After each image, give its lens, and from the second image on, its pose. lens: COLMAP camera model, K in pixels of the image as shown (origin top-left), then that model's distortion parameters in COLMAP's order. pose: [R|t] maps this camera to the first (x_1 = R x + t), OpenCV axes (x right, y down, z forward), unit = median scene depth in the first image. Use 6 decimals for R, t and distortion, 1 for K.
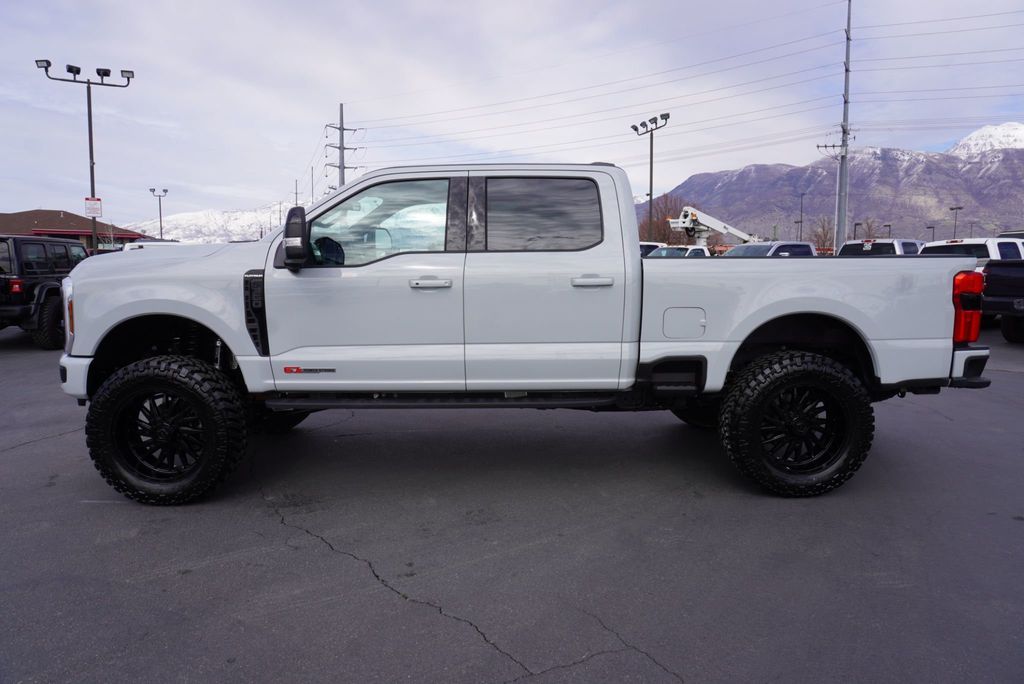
lens RADIAL K [[678.1, 0, 509.2], [0, 678.1, 344.4], [0, 0, 1]] dist [-0.035724, 0.030160]
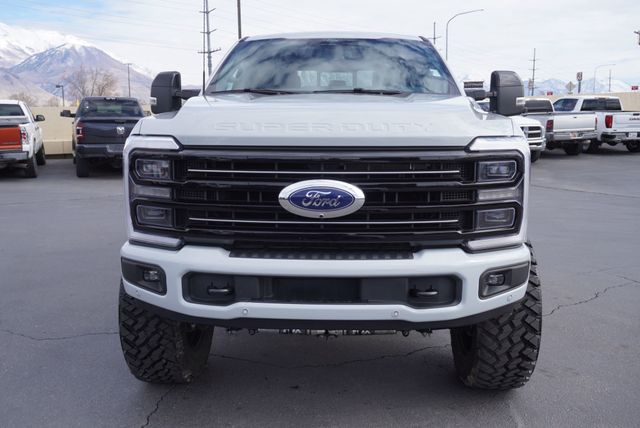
lens RADIAL K [[594.9, 0, 320.0], [0, 594.9, 214.0], [0, 0, 1]] dist [0.007223, 0.004170]
pose [[0.043195, -0.154802, 0.987001, -1.273754], [0.119245, 0.981659, 0.148746, -0.133861], [-0.991925, 0.111270, 0.060862, 1.157400]]
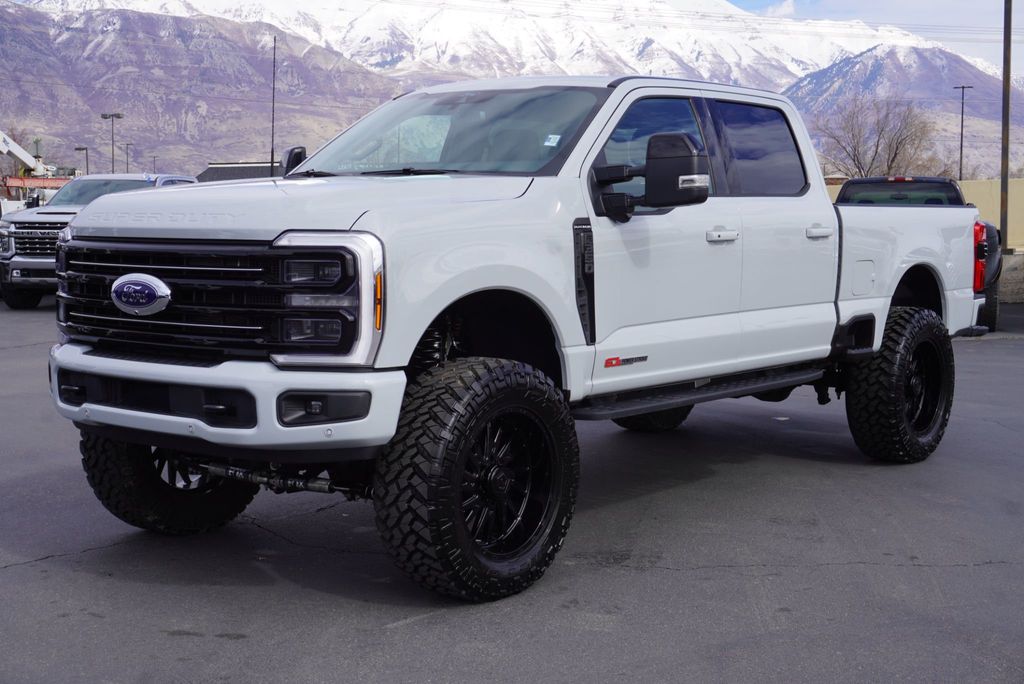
lens RADIAL K [[1450.6, 0, 499.7], [0, 1450.6, 342.5], [0, 0, 1]] dist [0.026741, 0.160430]
pose [[0.635520, -0.062470, 0.769553, -1.495062], [0.086903, 0.996175, 0.009099, -0.005780], [-0.767178, 0.061094, 0.638518, 0.134989]]
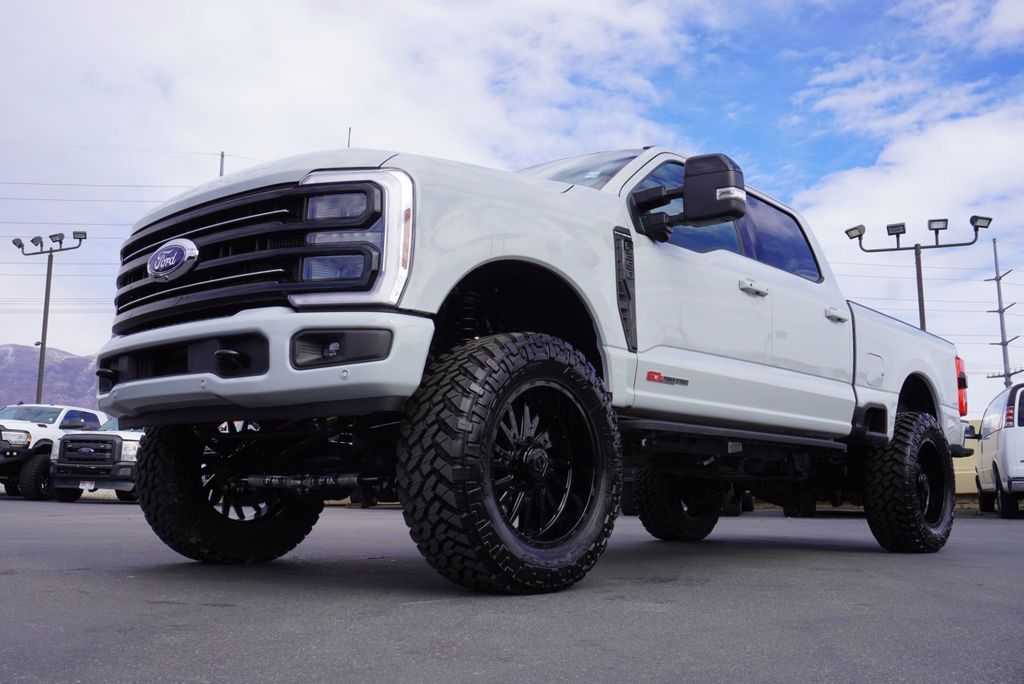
lens RADIAL K [[960.3, 0, 512.0], [0, 960.3, 342.0], [0, 0, 1]] dist [-0.007716, 0.002078]
pose [[0.673330, 0.130617, 0.727713, -1.106991], [0.071867, 0.968047, -0.240251, 0.222864], [-0.735841, 0.214067, 0.642428, 0.456595]]
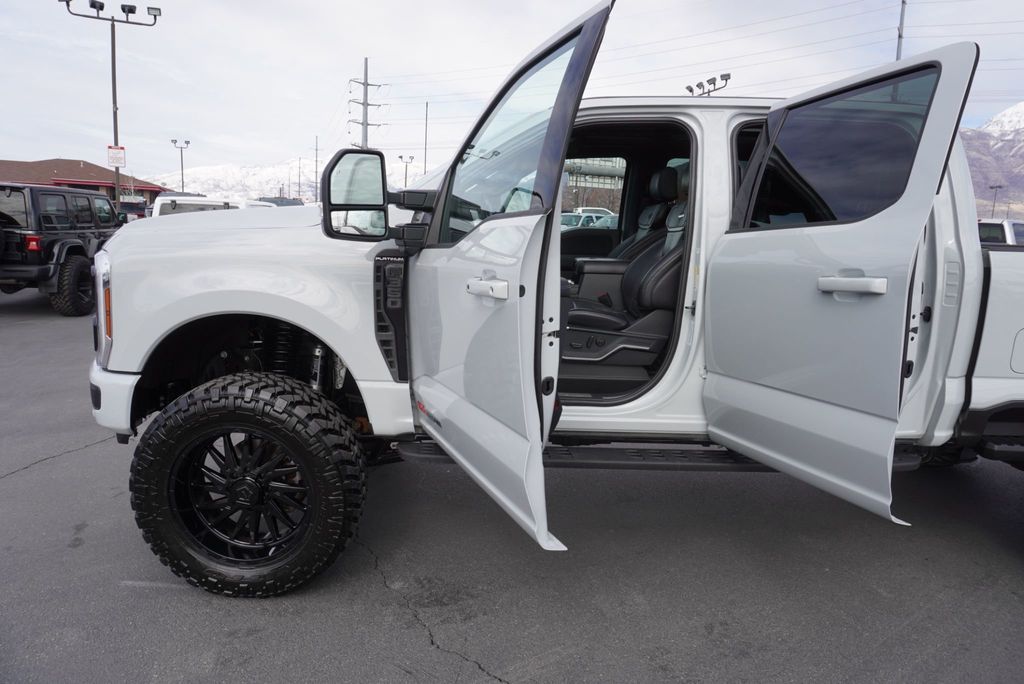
lens RADIAL K [[677.4, 0, 512.0], [0, 677.4, 342.0], [0, 0, 1]] dist [-0.034937, 0.022261]
pose [[0.999283, 0.034851, -0.014816, -0.239405], [-0.034093, 0.998232, 0.048689, -0.055357], [0.016487, -0.048149, 0.998704, 0.338875]]
